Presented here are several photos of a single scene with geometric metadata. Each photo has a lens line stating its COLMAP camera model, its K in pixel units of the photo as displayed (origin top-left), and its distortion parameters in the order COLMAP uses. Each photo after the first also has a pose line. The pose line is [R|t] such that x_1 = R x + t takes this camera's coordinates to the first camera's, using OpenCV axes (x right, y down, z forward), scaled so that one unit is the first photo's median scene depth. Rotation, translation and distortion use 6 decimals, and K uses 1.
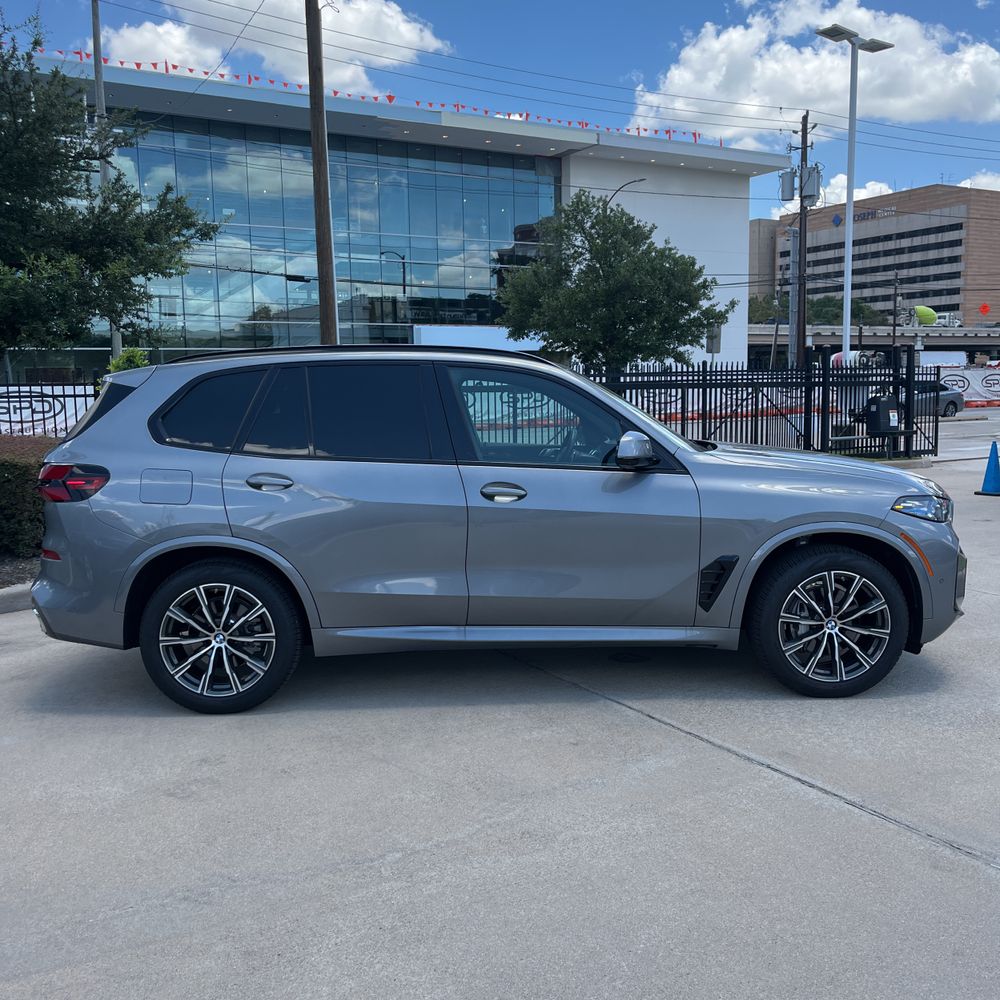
lens RADIAL K [[1016.4, 0, 502.8], [0, 1016.4, 501.5], [0, 0, 1]] dist [0.021813, 0.000000]
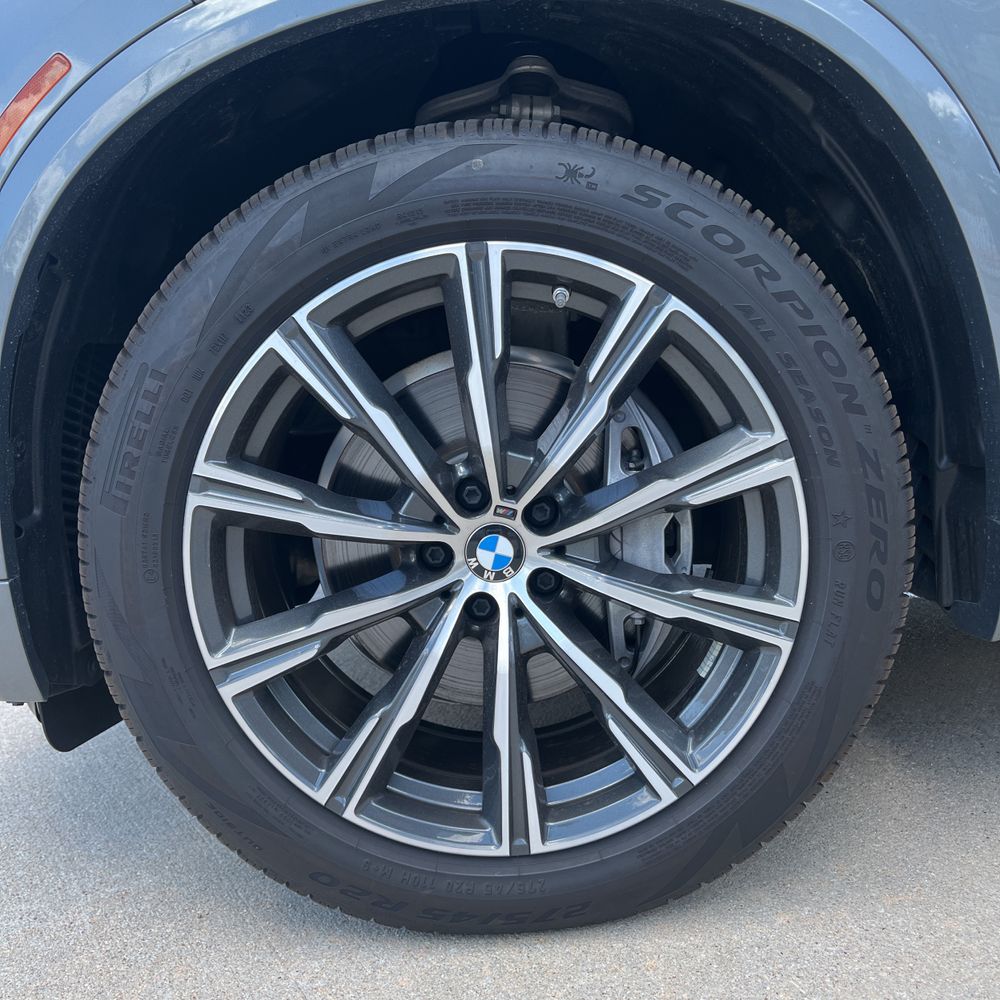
lens RADIAL K [[1016.4, 0, 489.7], [0, 1016.4, 506.3], [0, 0, 1]] dist [0.021813, 0.000000]
pose [[0.996656, 0.077126, -0.026998, 0.326143], [-0.076193, 0.996512, 0.034046, 0.106028], [0.029530, -0.031875, 0.999056, 0.813961]]
